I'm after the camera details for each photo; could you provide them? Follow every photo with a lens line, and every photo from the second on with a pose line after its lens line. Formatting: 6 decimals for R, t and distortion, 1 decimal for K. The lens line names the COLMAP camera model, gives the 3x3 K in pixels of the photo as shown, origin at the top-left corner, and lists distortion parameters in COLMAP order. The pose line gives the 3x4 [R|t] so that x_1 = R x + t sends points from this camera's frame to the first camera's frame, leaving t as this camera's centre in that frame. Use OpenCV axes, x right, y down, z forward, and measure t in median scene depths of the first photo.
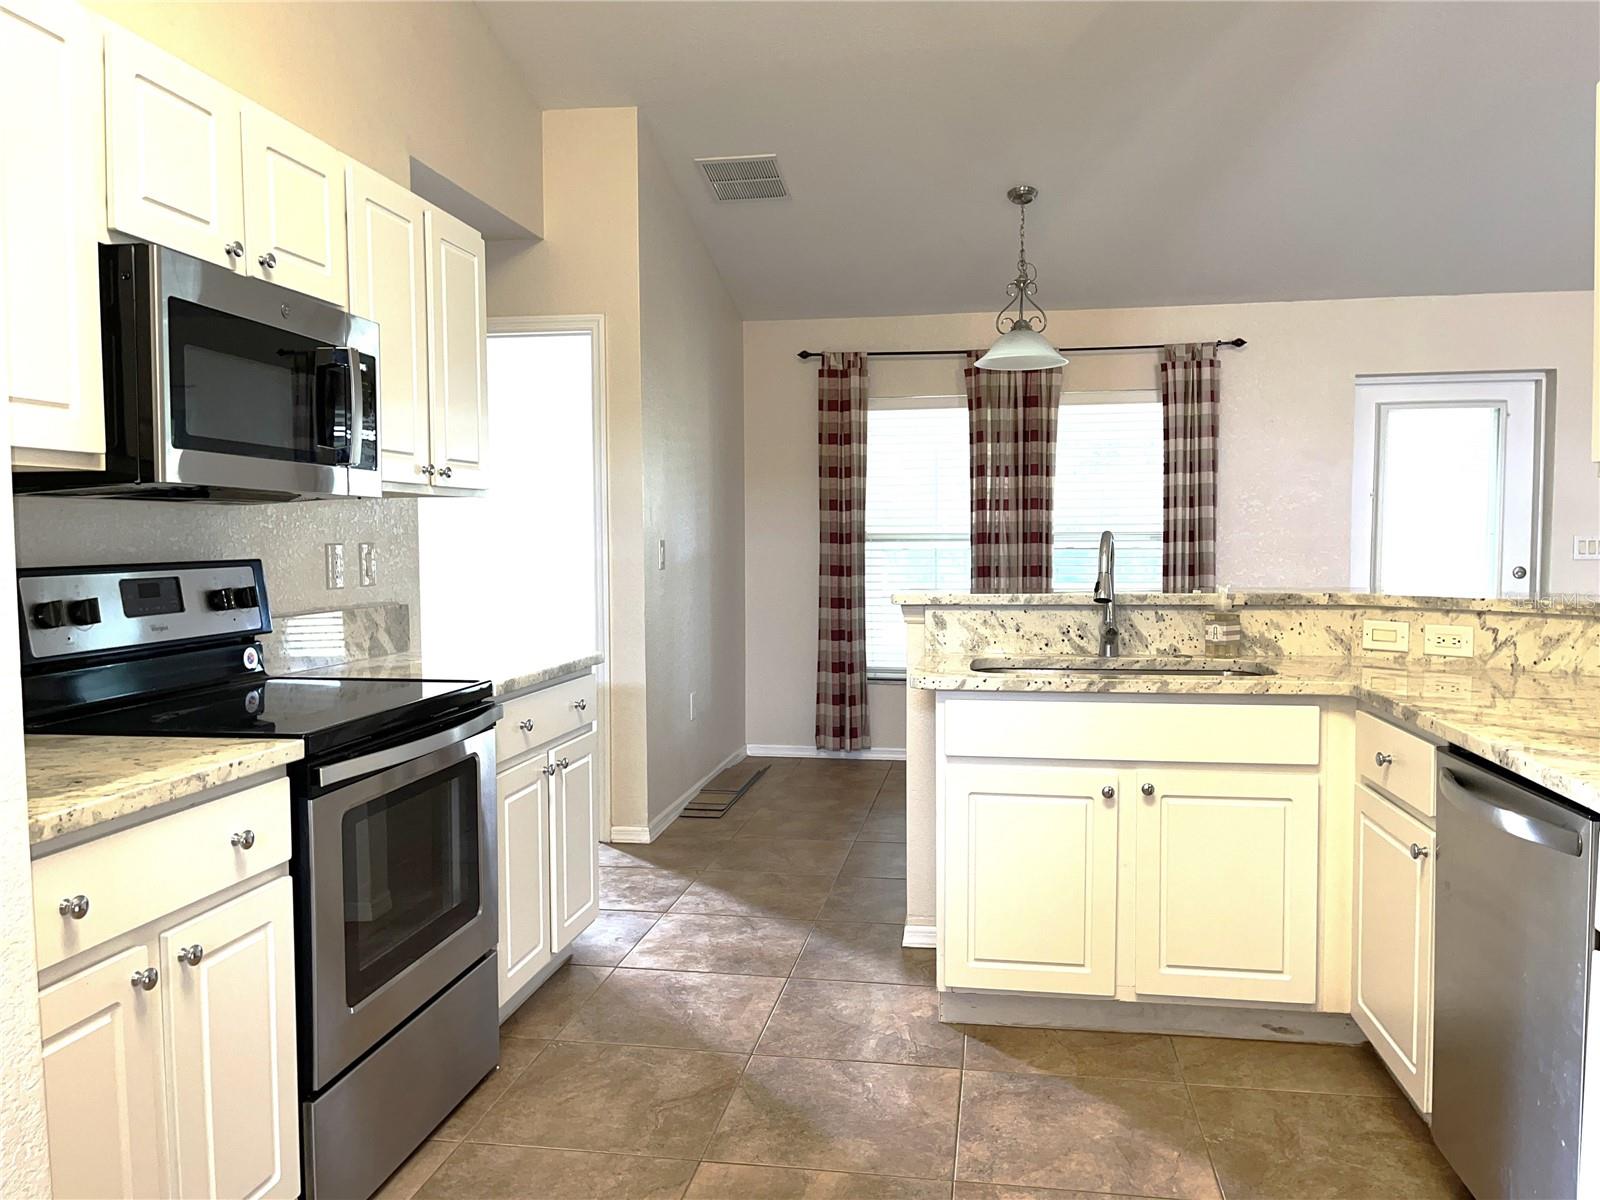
lens RADIAL K [[1204.1, 0, 800.0], [0, 1204.1, 600.0], [0, 0, 1]] dist [0.085795, -0.117913]
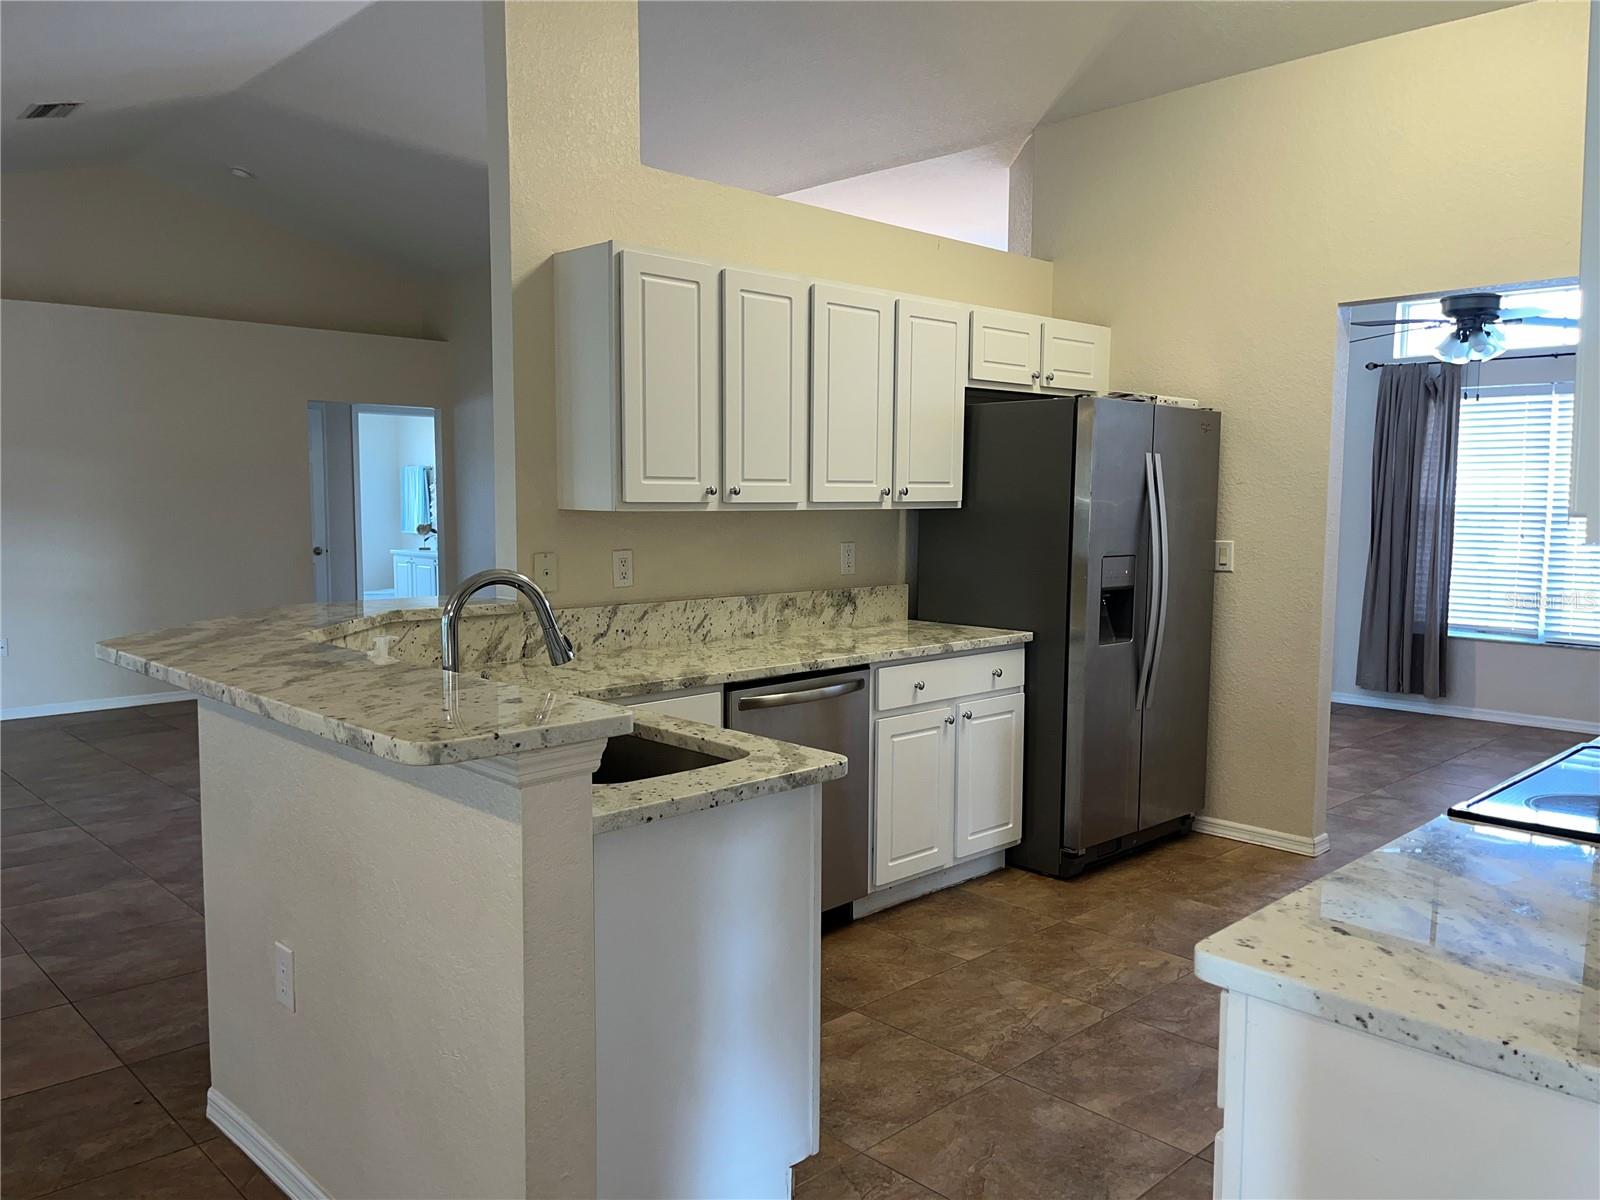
lens RADIAL K [[1204.1, 0, 800.0], [0, 1204.1, 600.0], [0, 0, 1]] dist [0.085795, -0.117913]
pose [[-0.806796, -0.049991, 0.588712, -0.160843], [0.032767, 0.991095, 0.129065, -0.067251], [-0.589921, 0.123419, -0.797973, 0.787094]]
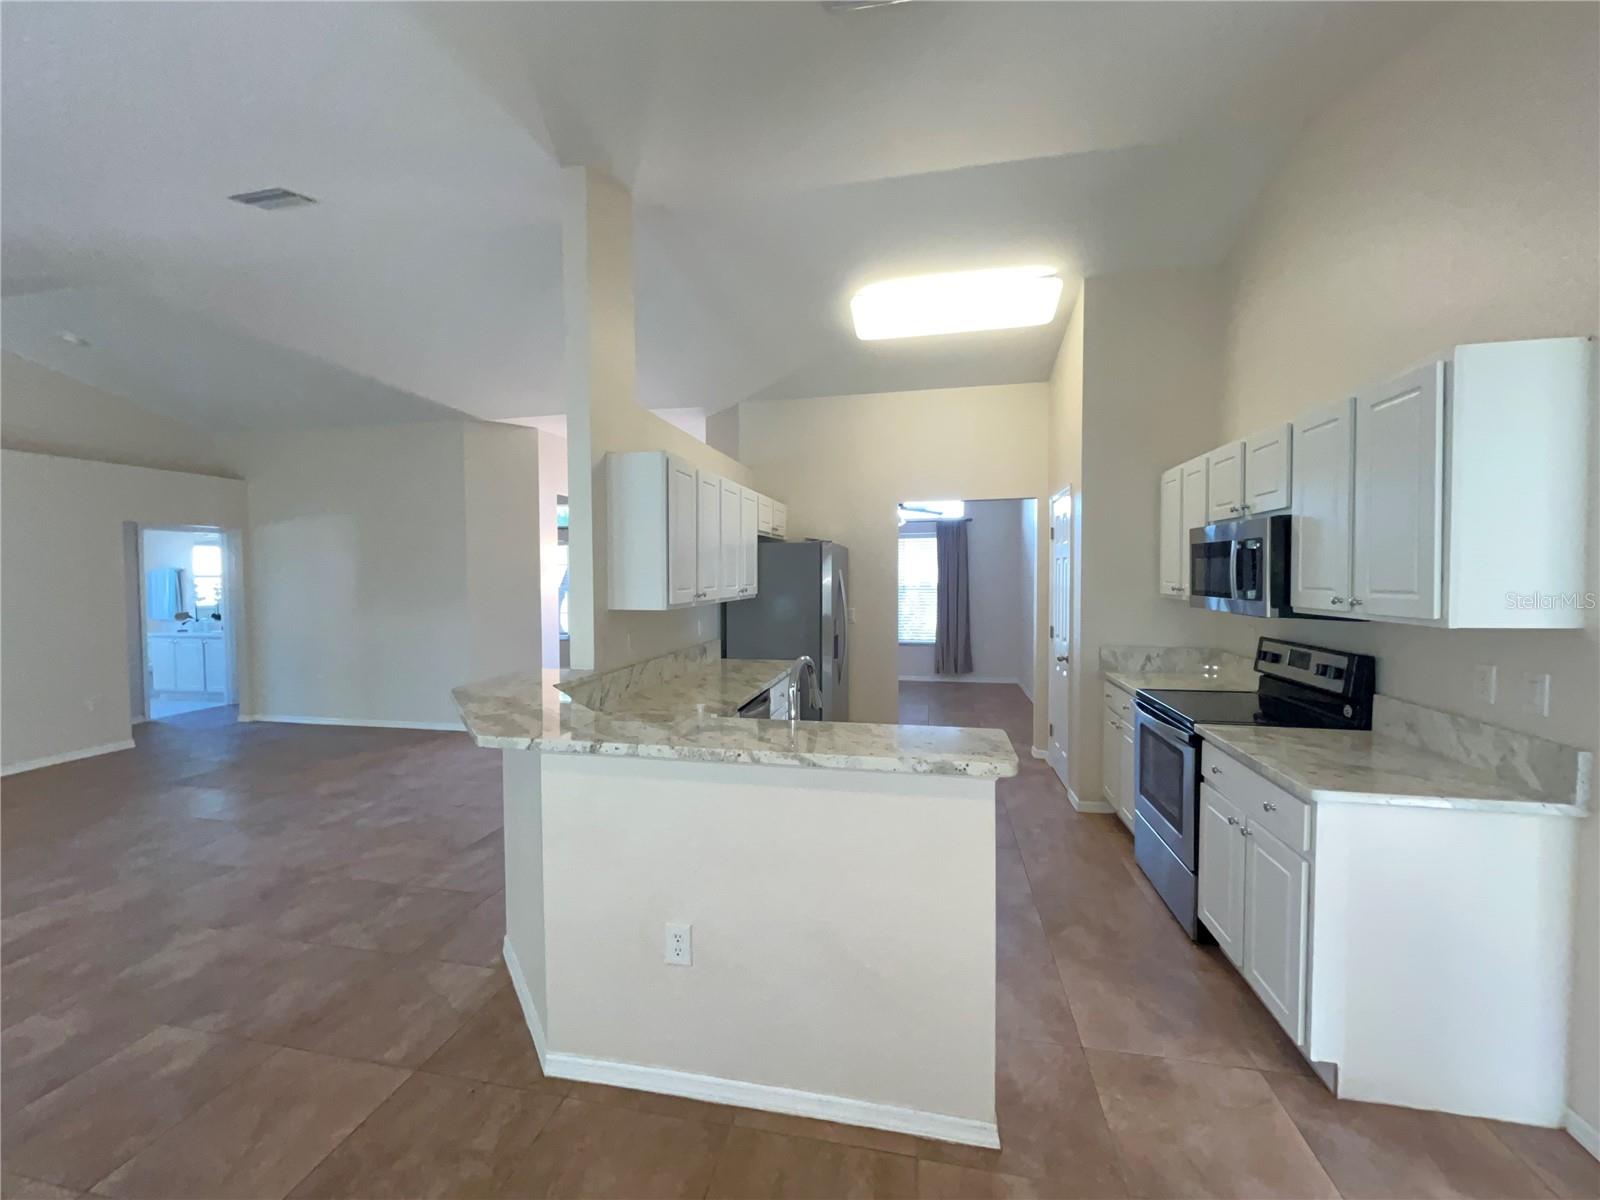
lens RADIAL K [[638.8, 0, 792.3], [0, 638.8, 593.7], [0, 0, 1]] dist [0.000472, 0.000099]
pose [[-0.998787, 0.012235, 0.047693, 0.125598], [0.016305, 0.996170, 0.085905, -0.092576], [-0.046459, 0.086578, -0.995161, 0.869929]]
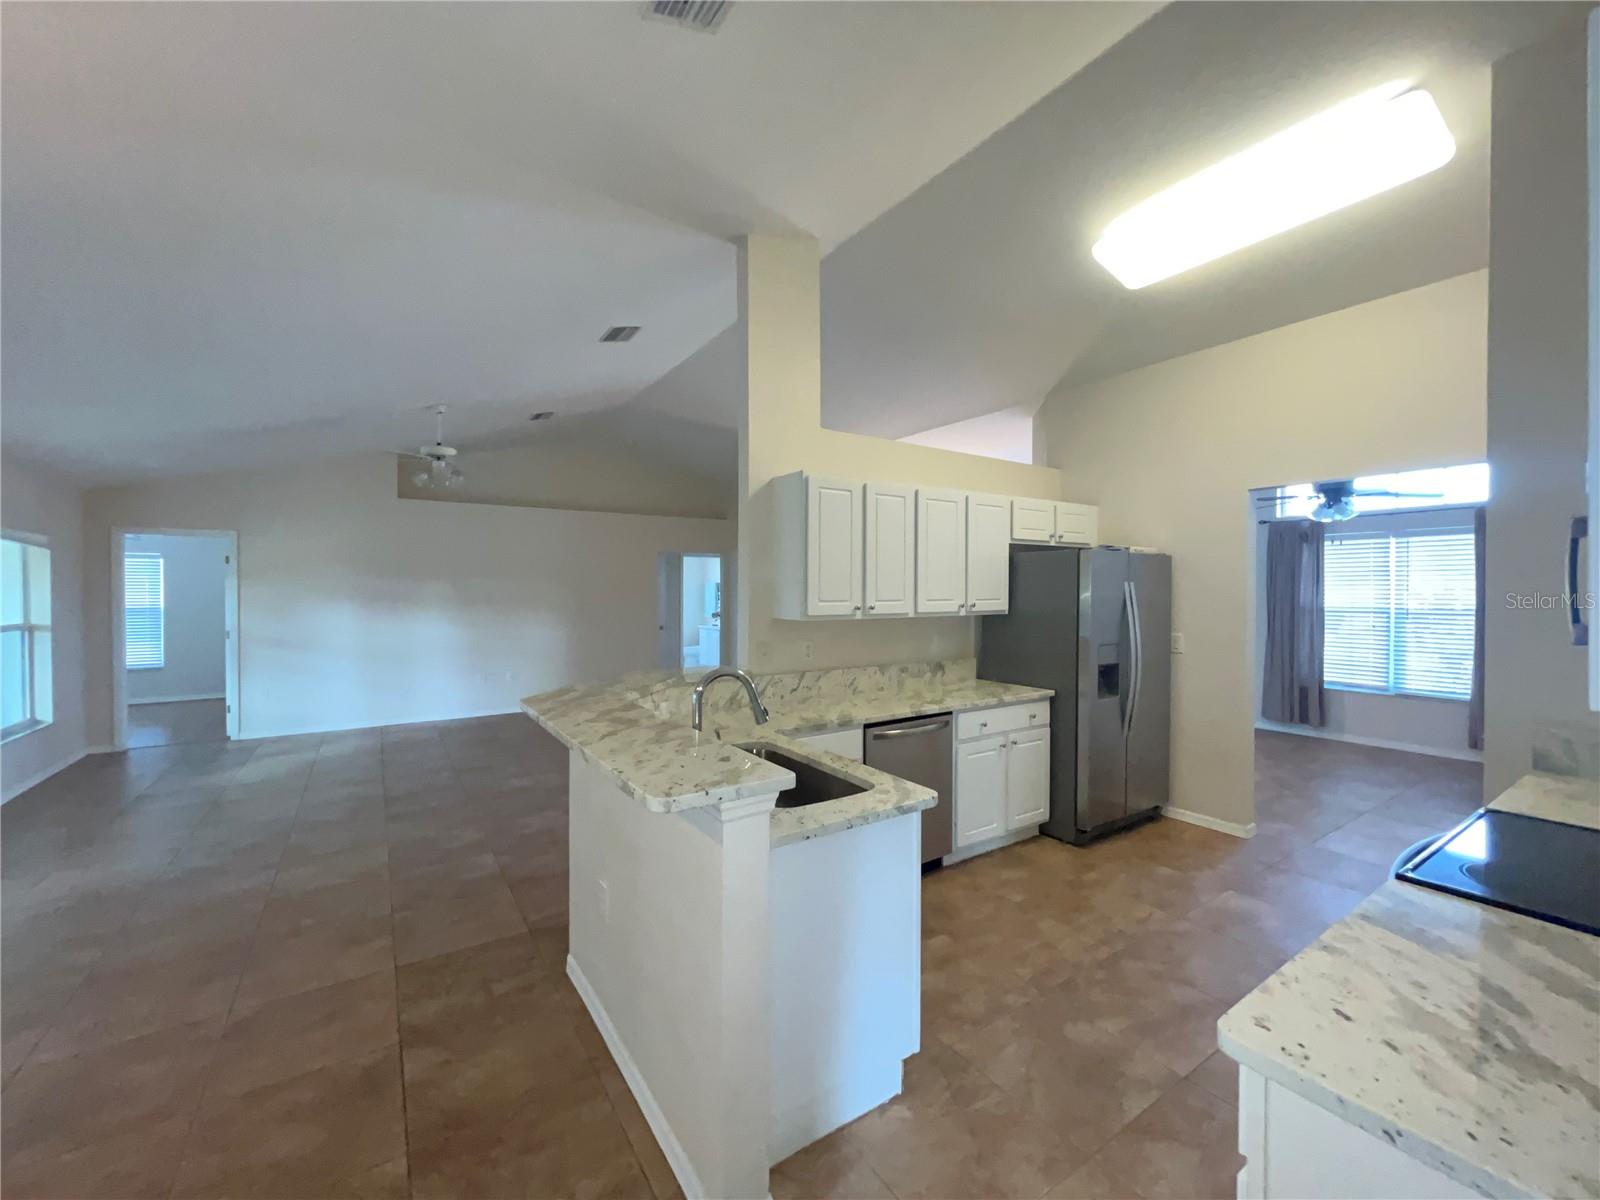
lens RADIAL K [[638.8, 0, 792.3], [0, 638.8, 593.7], [0, 0, 1]] dist [0.000472, 0.000099]
pose [[-0.681834, 0.000833, 0.731507, -0.132668], [0.043368, 0.998286, 0.039285, -0.081861], [-0.730220, 0.058510, -0.680702, 0.741358]]
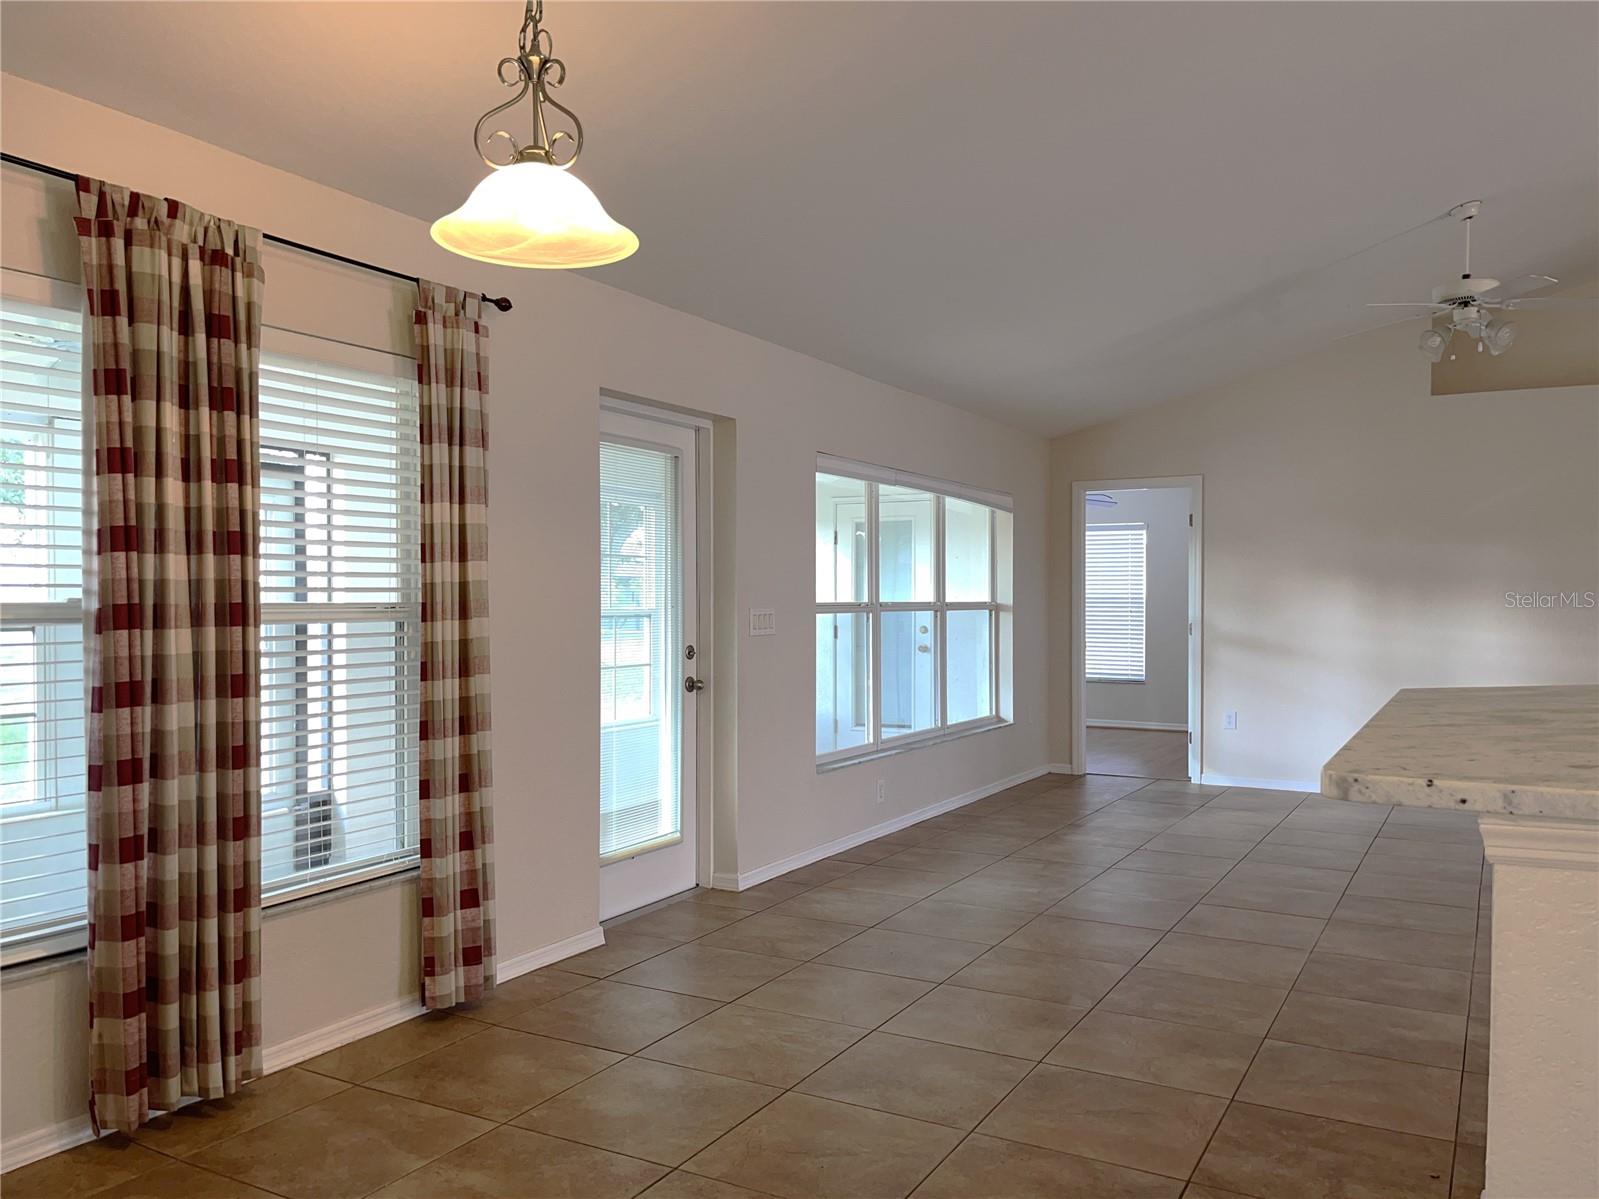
lens RADIAL K [[1247.5, 0, 799.5], [0, 1247.5, 599.5], [0, 0, 1]] dist [0.001697, -0.000569]
pose [[0.334993, 0.002311, 0.942218, -0.196256], [0.048000, 0.998657, -0.019515, -0.038698], [-0.940997, 0.051764, 0.334432, 0.646839]]
